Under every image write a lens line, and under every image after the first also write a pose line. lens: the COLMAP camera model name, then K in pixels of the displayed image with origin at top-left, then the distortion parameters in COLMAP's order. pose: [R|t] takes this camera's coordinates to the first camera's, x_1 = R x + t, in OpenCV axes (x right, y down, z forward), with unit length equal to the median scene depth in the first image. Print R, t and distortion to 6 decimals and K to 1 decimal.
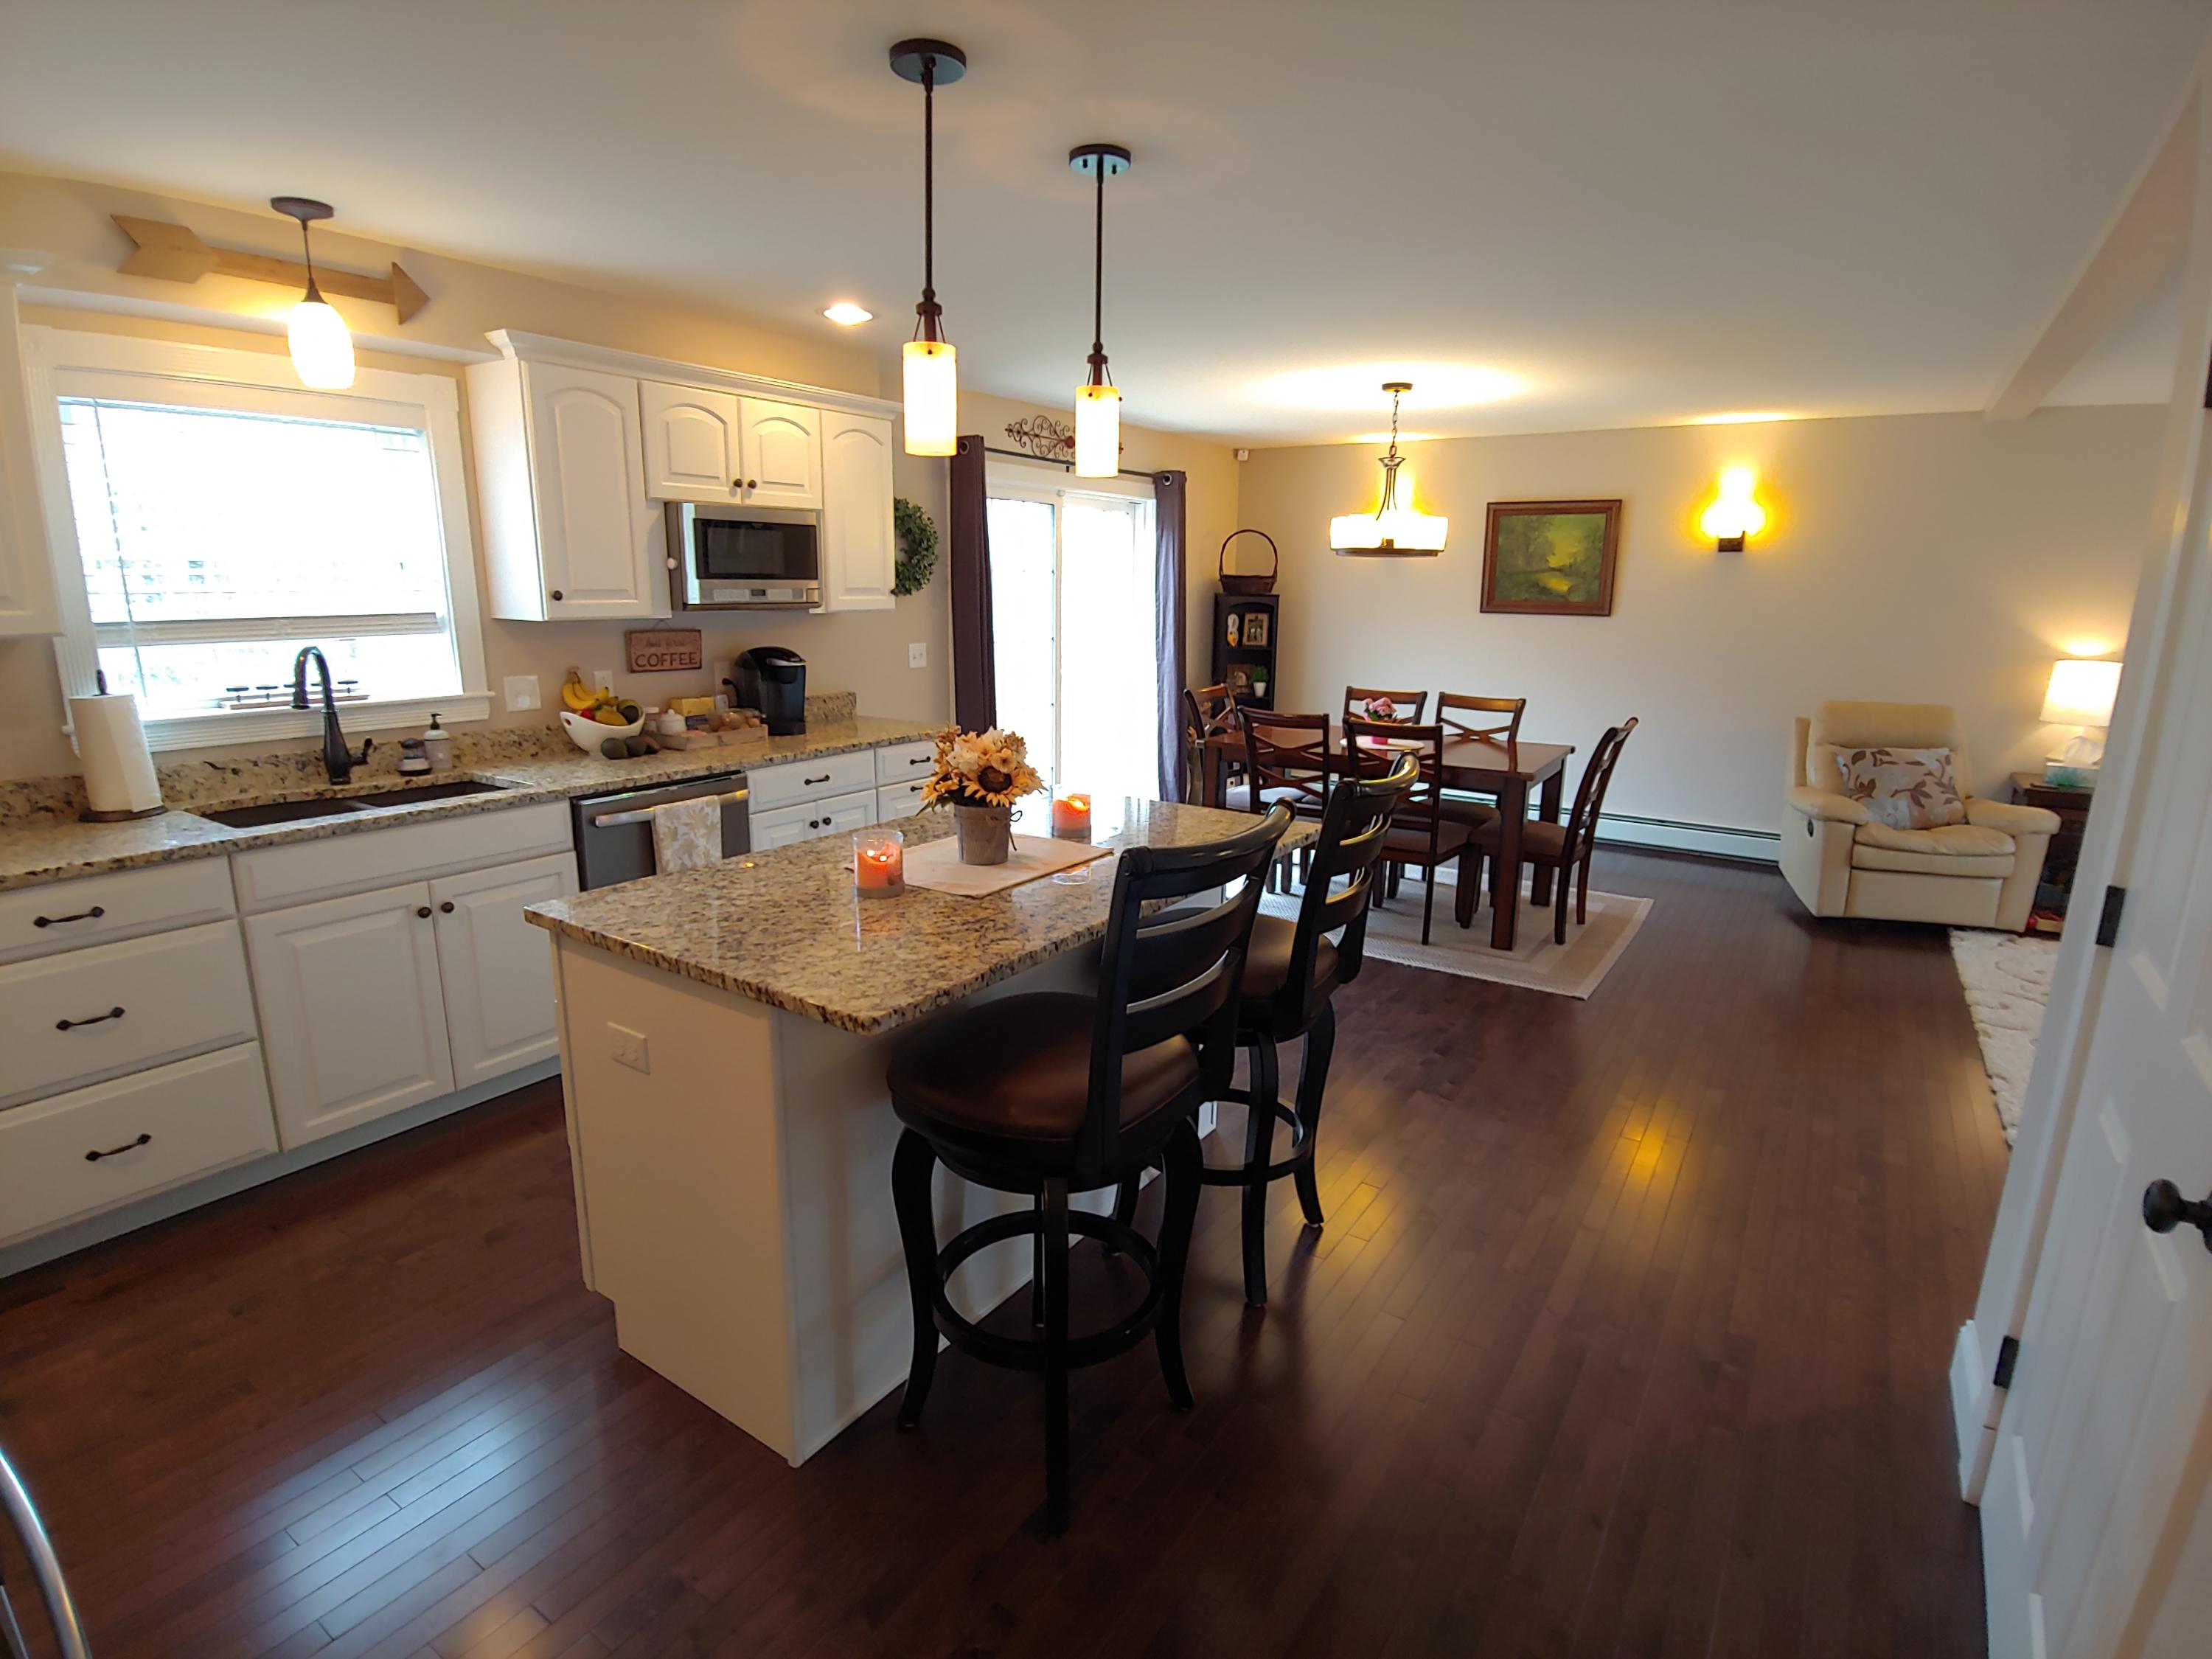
lens RADIAL K [[1073.3, 0, 1123.2], [0, 1073.3, 823.0], [0, 0, 1]] dist [0.000027, -0.012154]
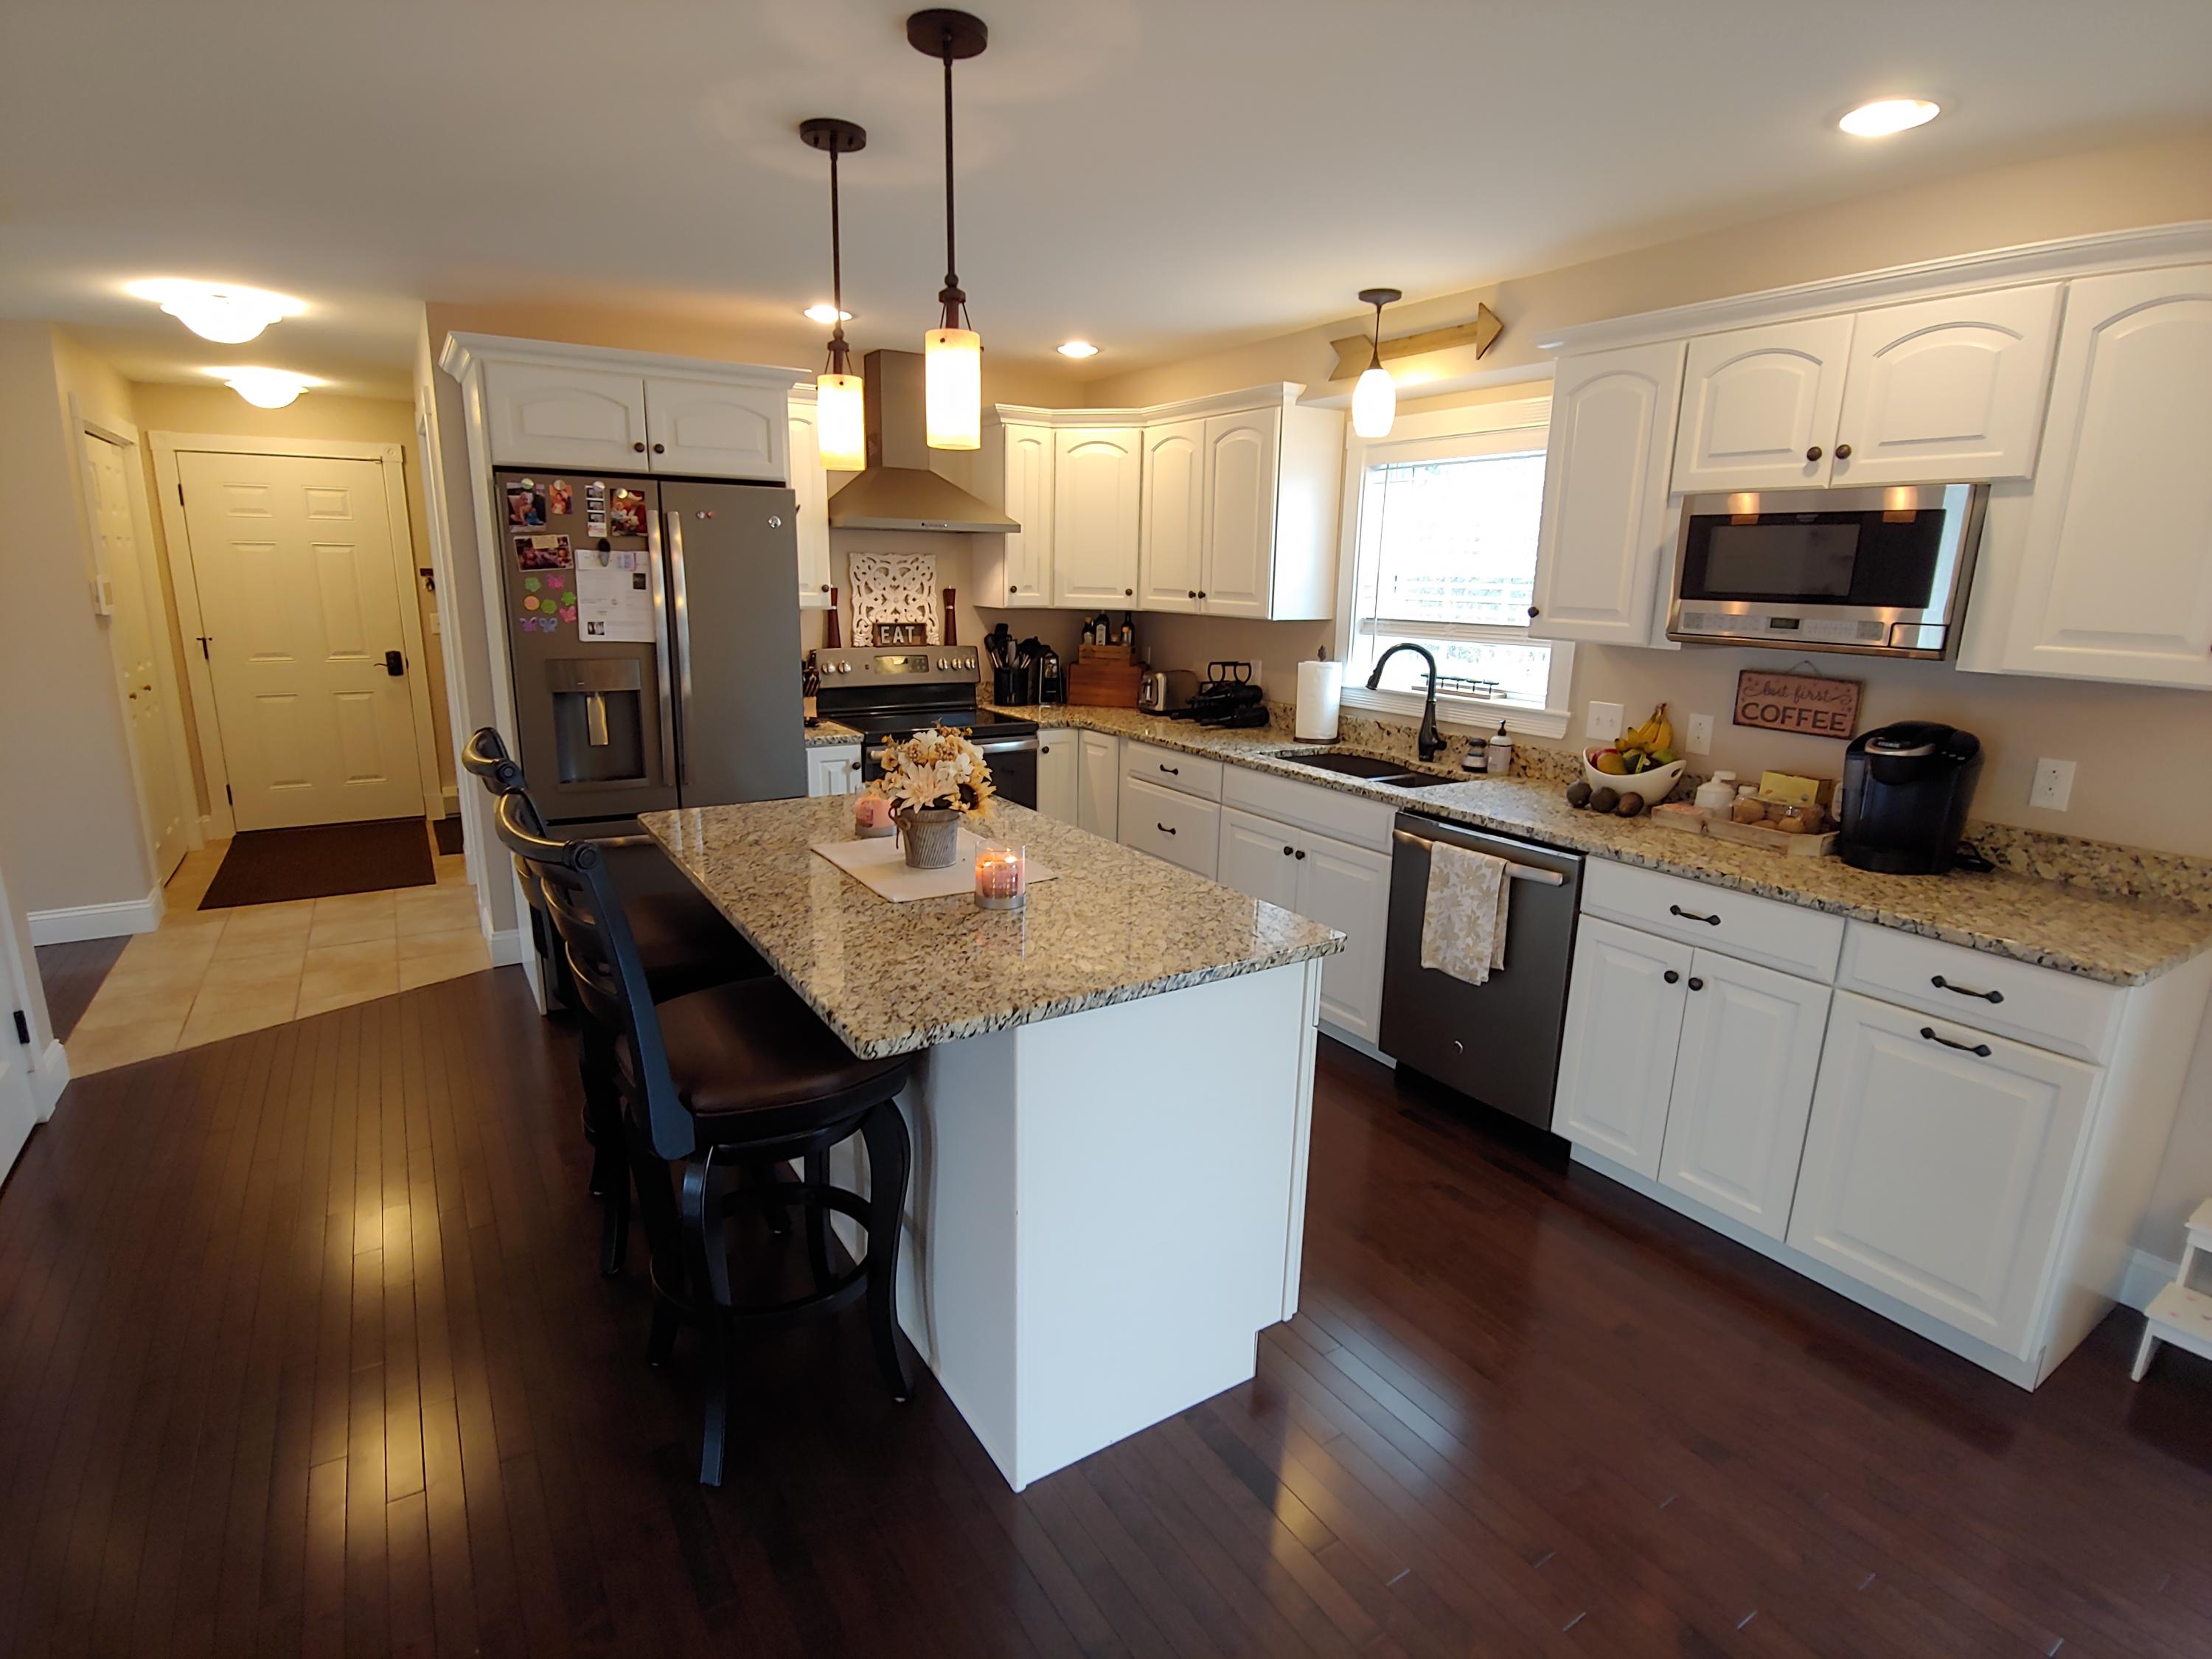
lens RADIAL K [[1073.3, 0, 1123.2], [0, 1073.3, 823.0], [0, 0, 1]] dist [0.000027, -0.012154]
pose [[-0.376213, 0.190926, -0.906648, 0.451702], [-0.234922, 0.926906, 0.292673, -0.218712], [0.896257, 0.323099, -0.303861, 0.967797]]
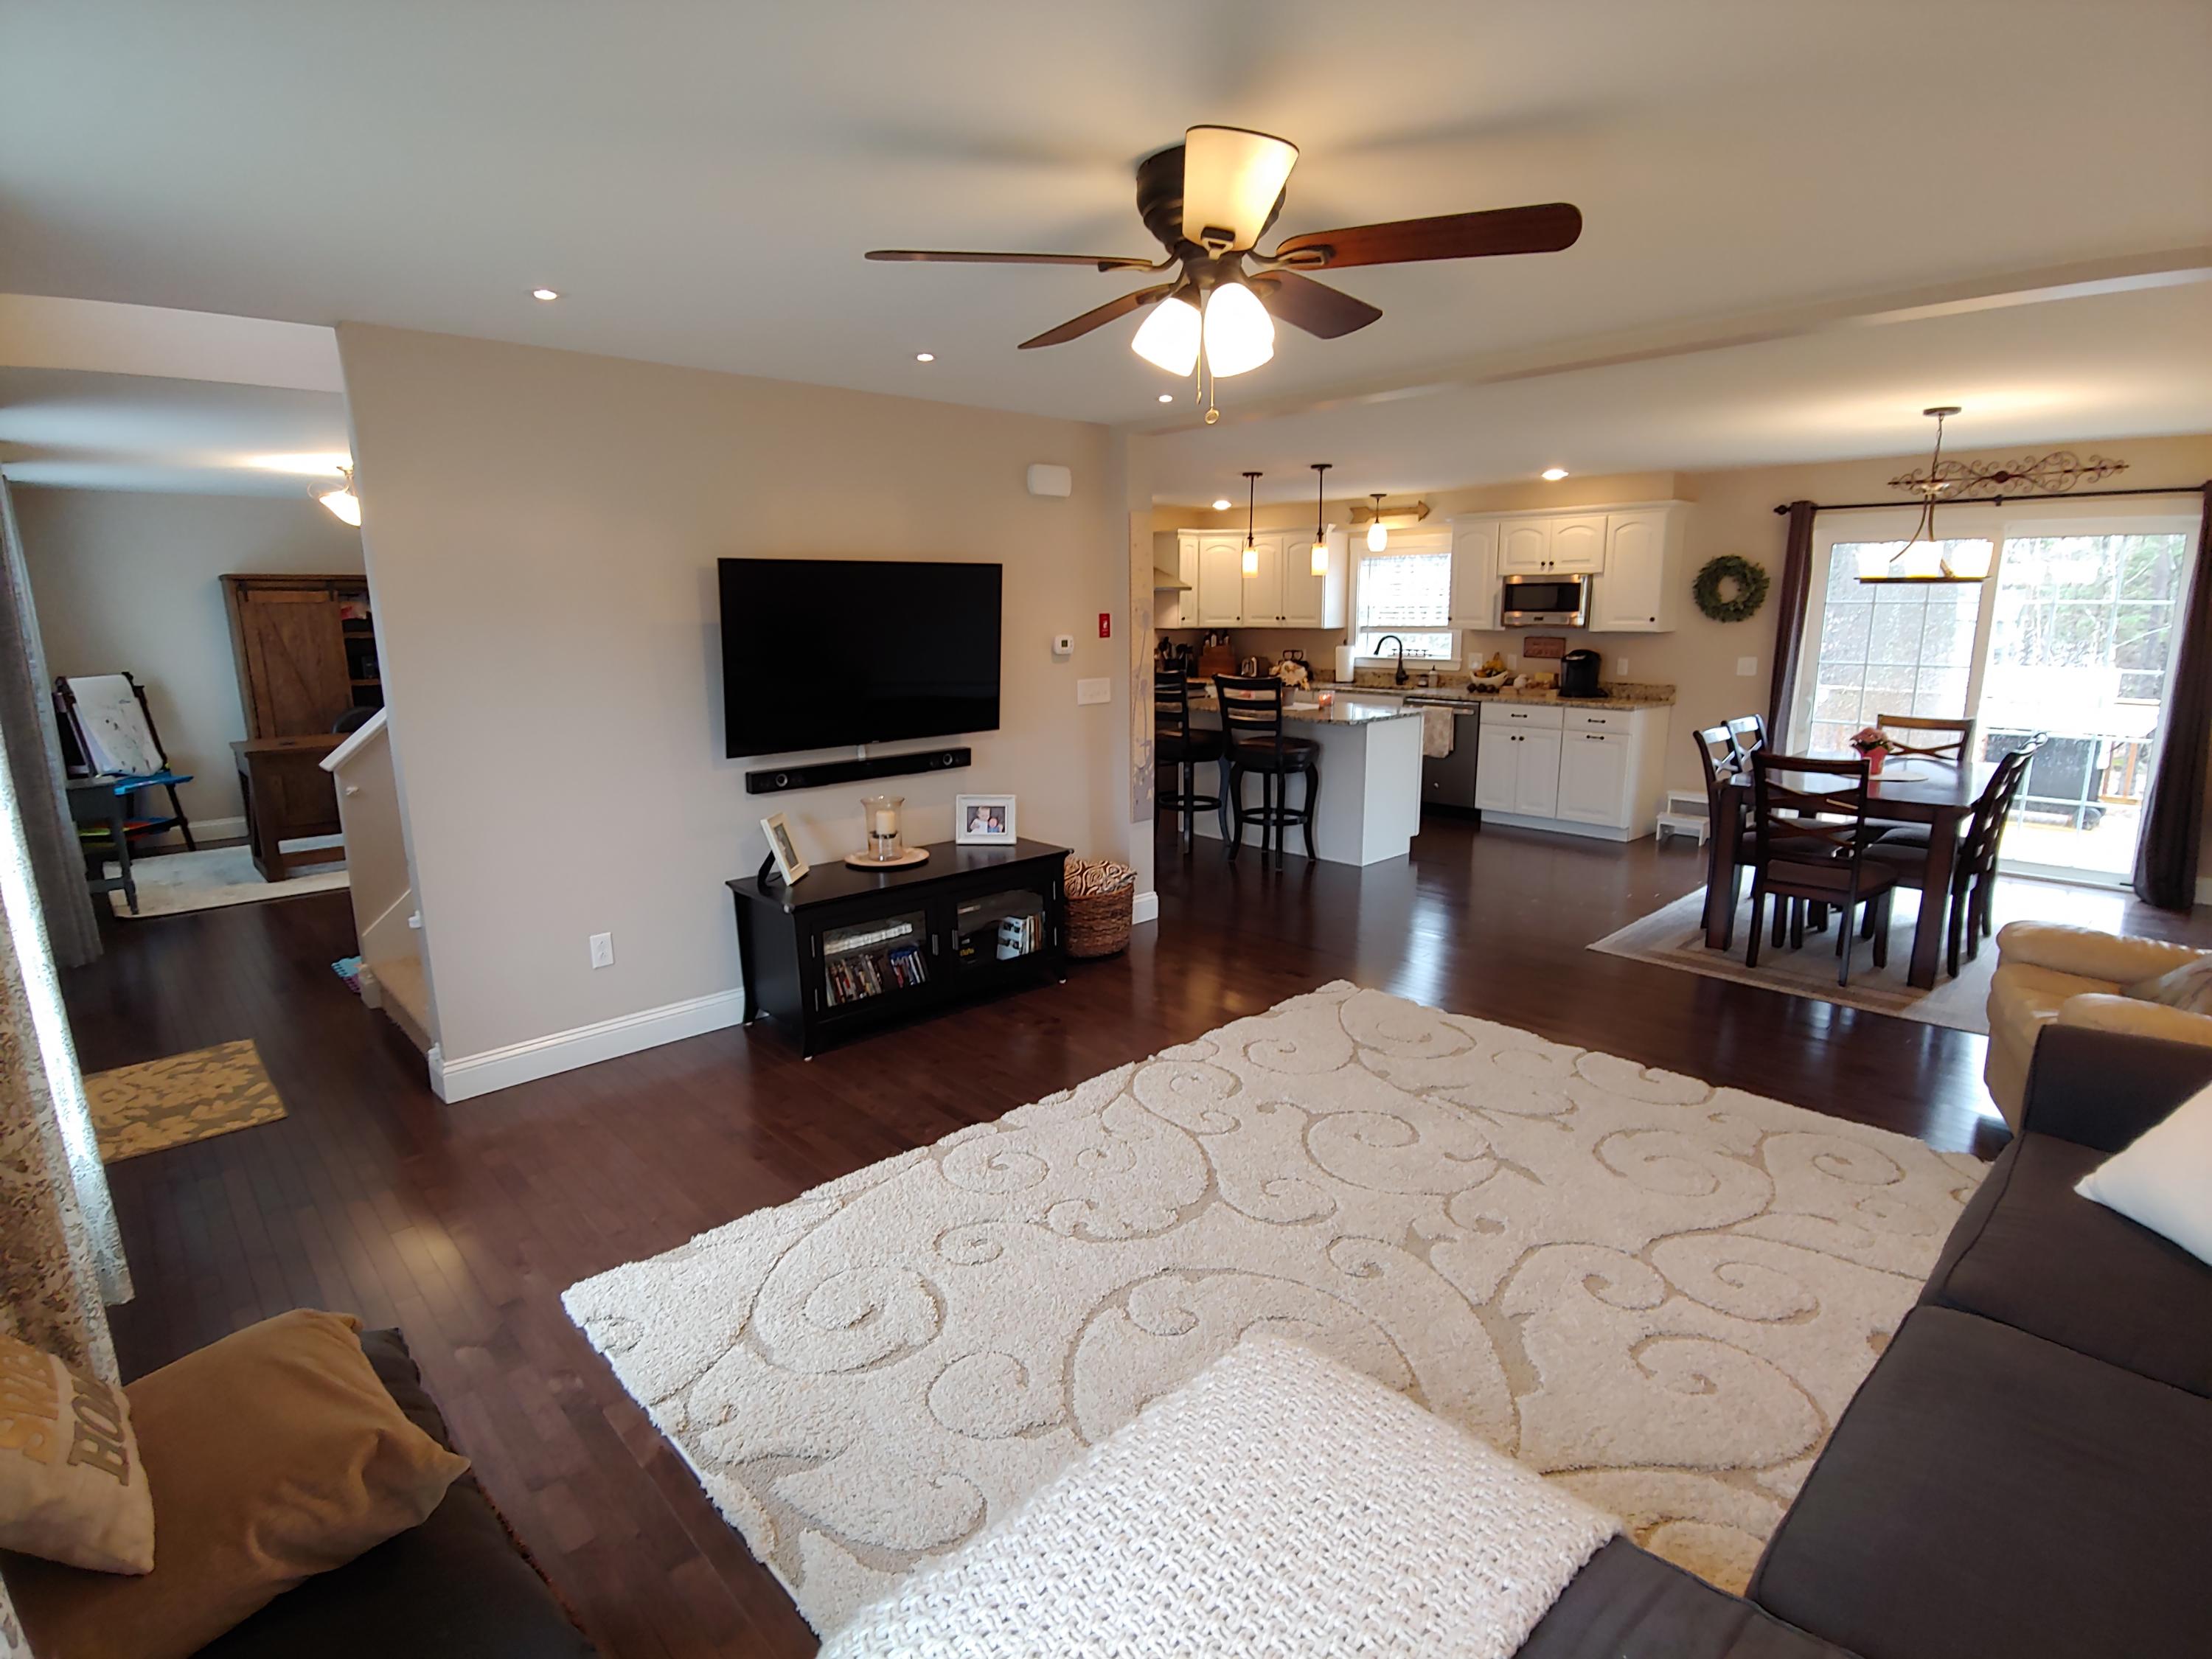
lens RADIAL K [[1073.3, 0, 1123.2], [0, 1073.3, 823.0], [0, 0, 1]] dist [0.000027, -0.012154]
pose [[-0.194009, 0.183698, -0.963647, 1.923011], [-0.215542, 0.950325, 0.224553, -0.150665], [0.957028, 0.251271, -0.144777, 0.720347]]
